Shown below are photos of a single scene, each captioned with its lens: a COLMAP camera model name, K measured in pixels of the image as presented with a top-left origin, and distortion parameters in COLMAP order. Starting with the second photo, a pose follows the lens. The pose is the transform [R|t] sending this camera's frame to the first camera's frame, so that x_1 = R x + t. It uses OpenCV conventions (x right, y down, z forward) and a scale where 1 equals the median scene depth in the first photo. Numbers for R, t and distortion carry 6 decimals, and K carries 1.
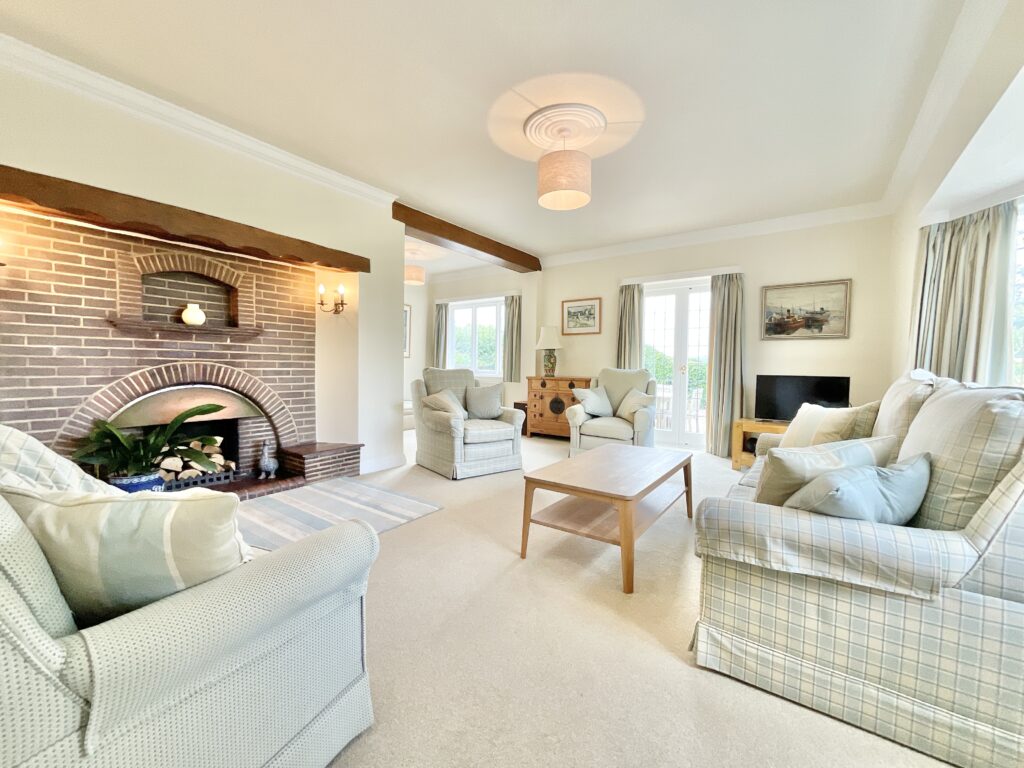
lens RADIAL K [[416.4, 0, 510.0], [0, 416.4, 390.3], [0, 0, 1]] dist [0.002818, 0.000325]
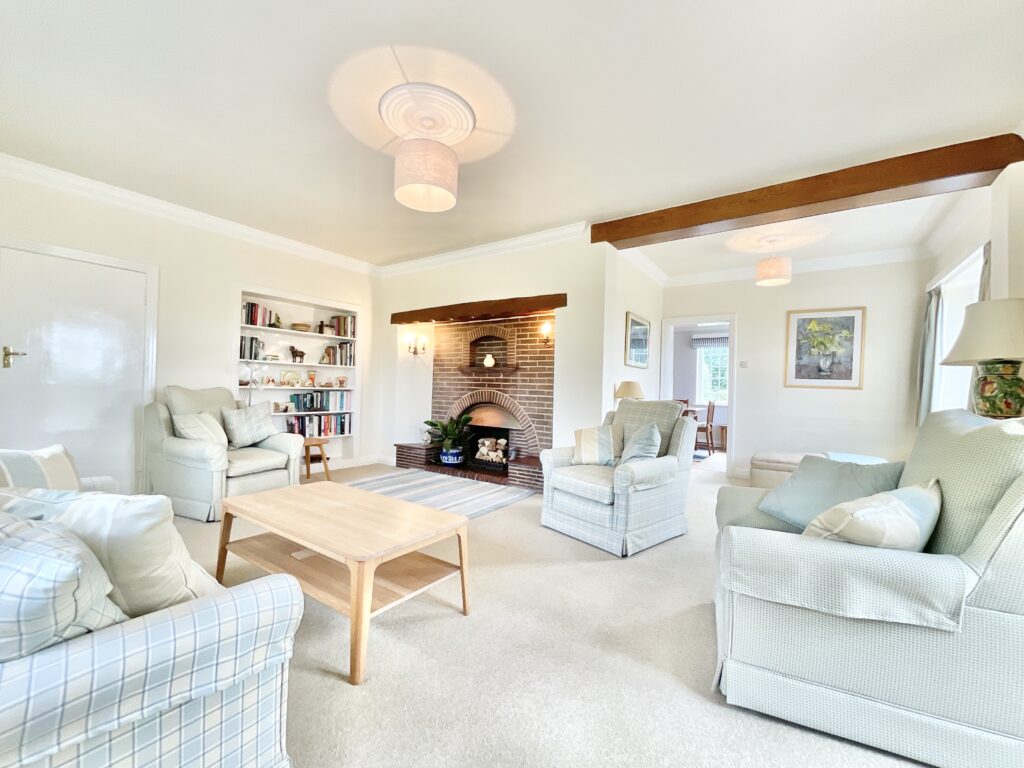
lens RADIAL K [[416.4, 0, 511.2], [0, 416.4, 388.4], [0, 0, 1]] dist [0.002818, 0.000325]
pose [[0.018798, -0.009757, -0.999776, 0.792458], [-0.086056, 0.996226, -0.011340, -0.056377], [0.996113, 0.086249, 0.017888, 0.959163]]
